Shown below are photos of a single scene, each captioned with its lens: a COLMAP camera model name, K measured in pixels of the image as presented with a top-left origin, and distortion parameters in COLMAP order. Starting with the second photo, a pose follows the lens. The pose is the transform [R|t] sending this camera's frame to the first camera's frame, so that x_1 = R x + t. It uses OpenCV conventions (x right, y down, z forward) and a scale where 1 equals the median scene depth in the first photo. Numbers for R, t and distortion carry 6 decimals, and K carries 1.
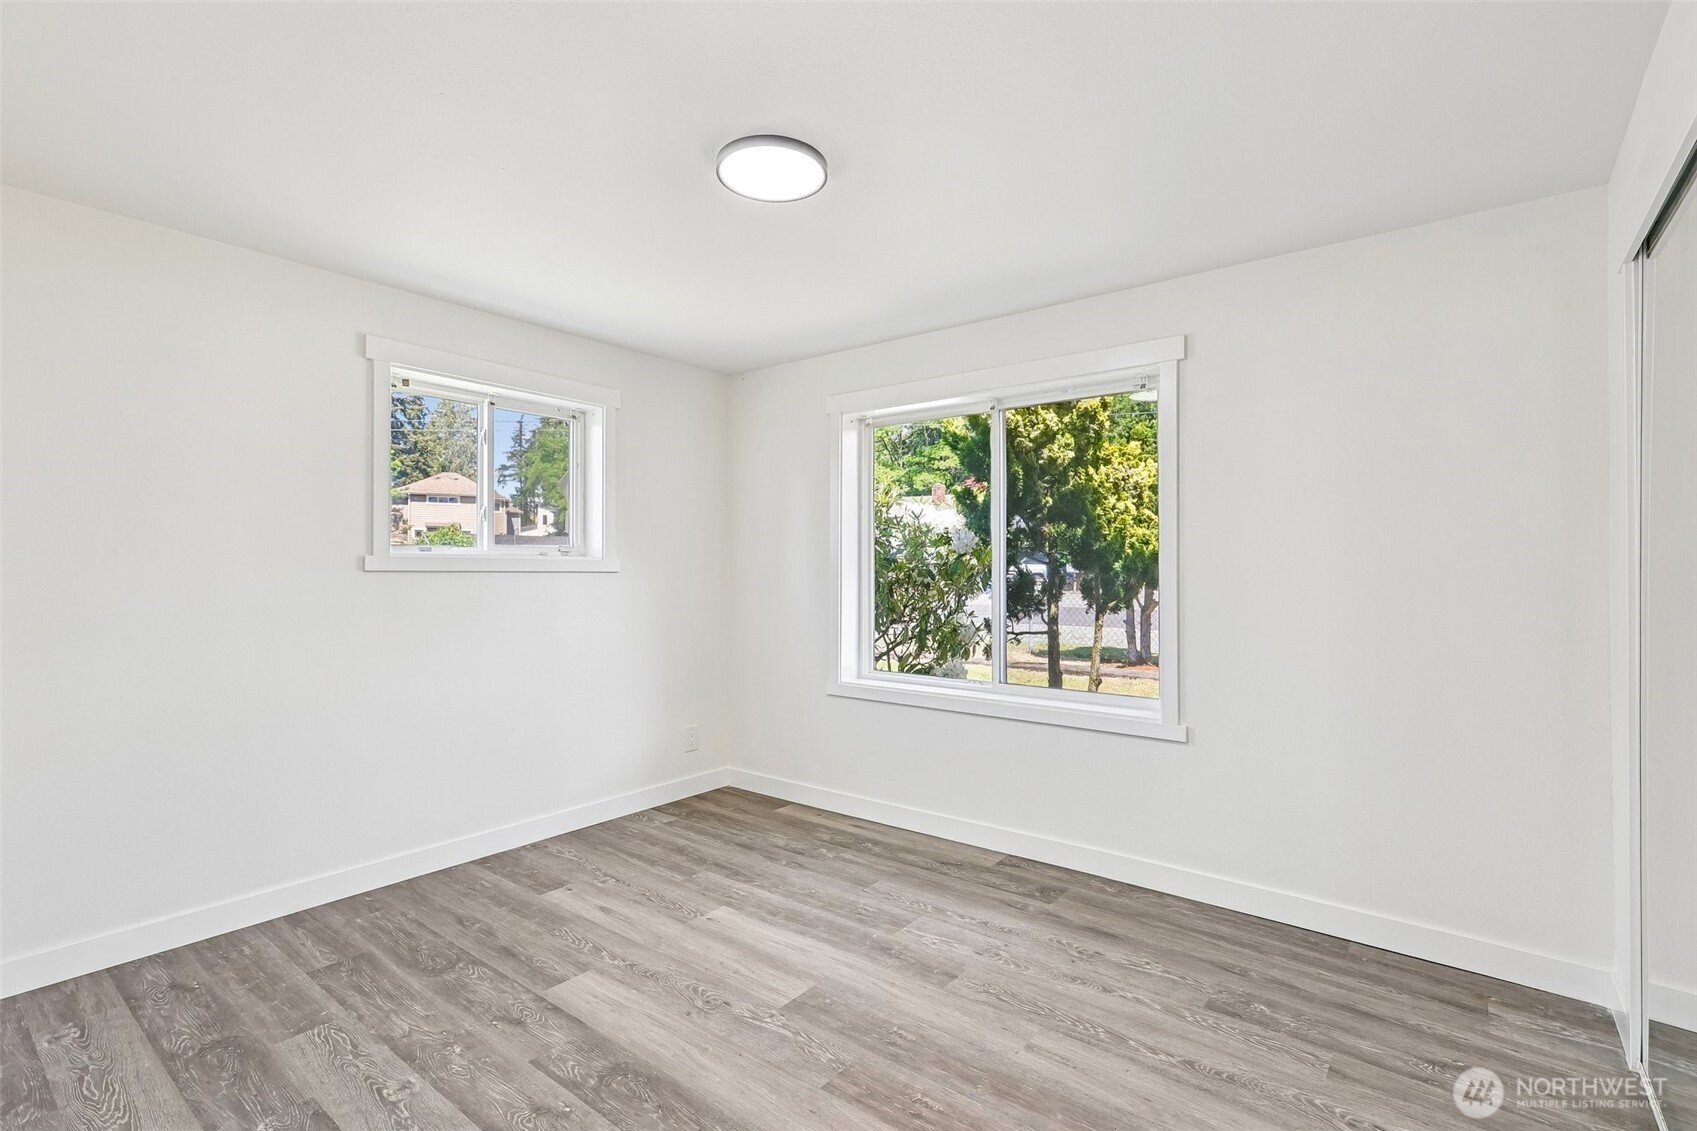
lens RADIAL K [[773.1, 0, 851.6], [0, 773.1, 567.2], [0, 0, 1]] dist [0.000074, 0.001541]
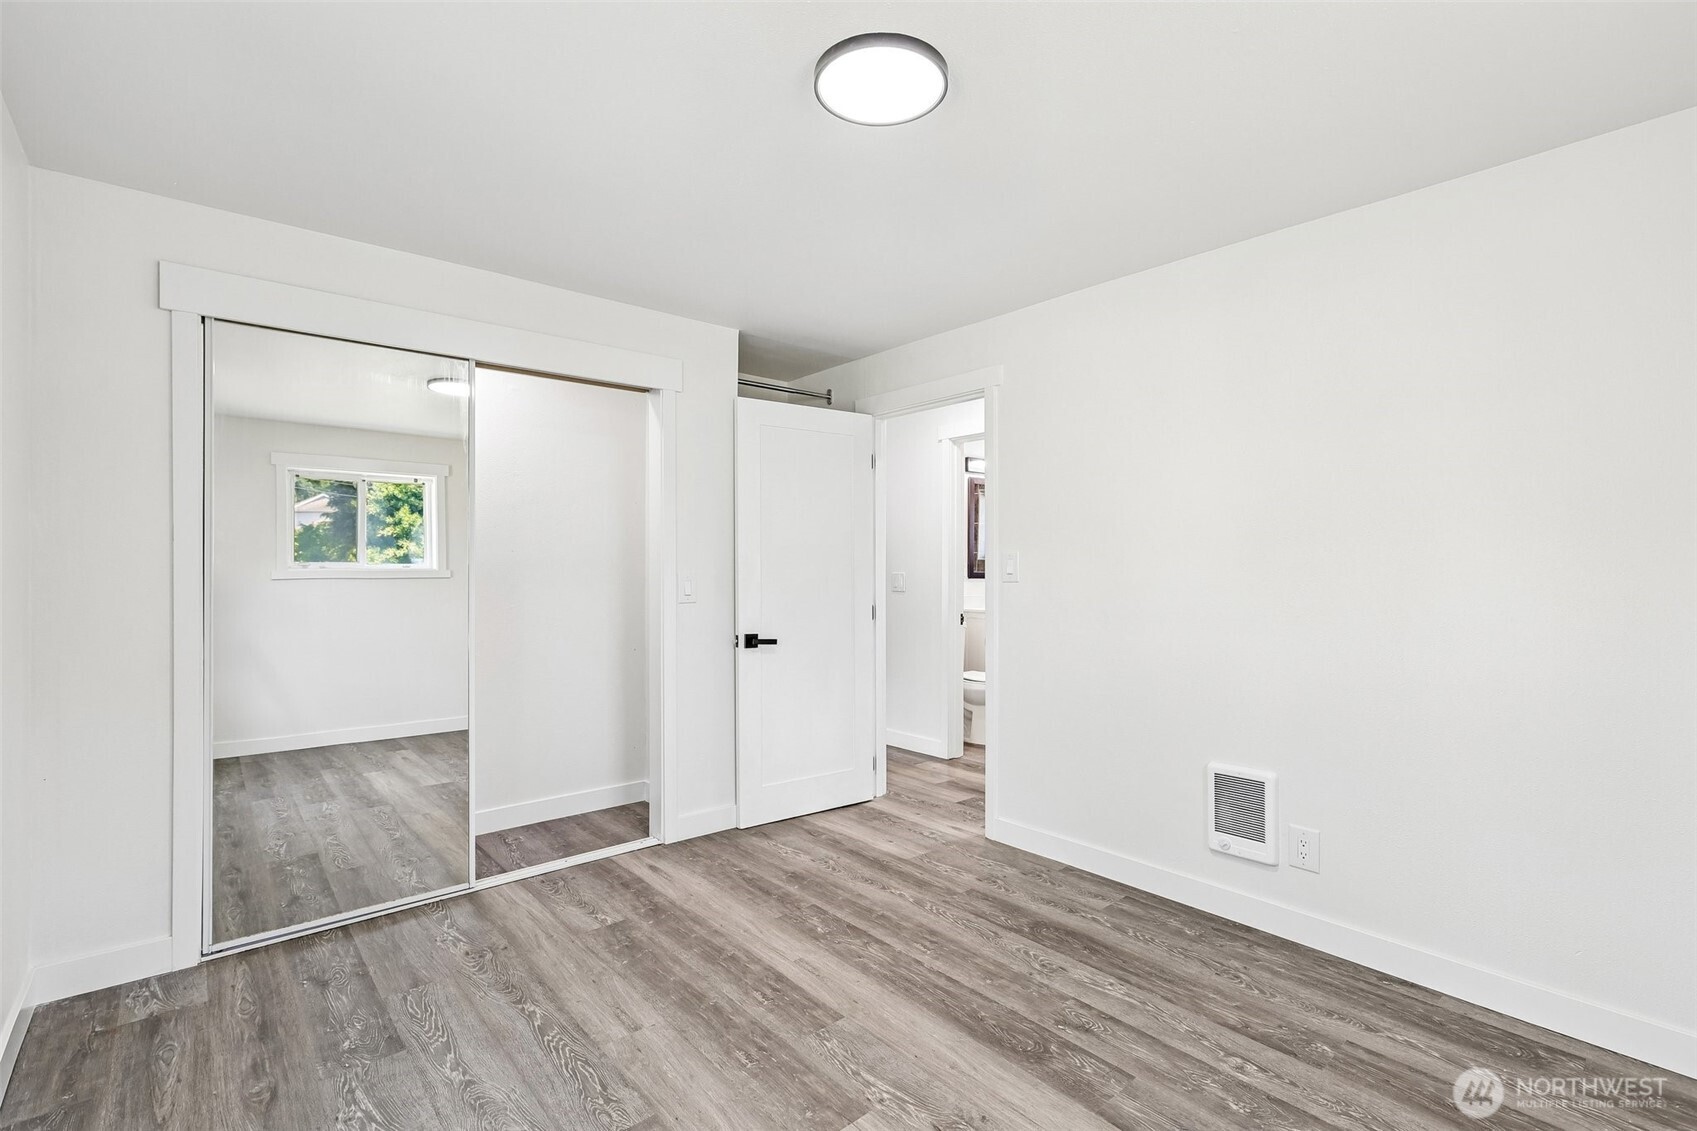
lens RADIAL K [[773.1, 0, 851.6], [0, 773.1, 567.2], [0, 0, 1]] dist [0.000074, 0.001541]
pose [[-0.982153, -0.004564, 0.188028, -0.238853], [-0.005106, 0.999984, -0.002401, 0.008181], [-0.188014, -0.003318, -0.982161, 1.931928]]
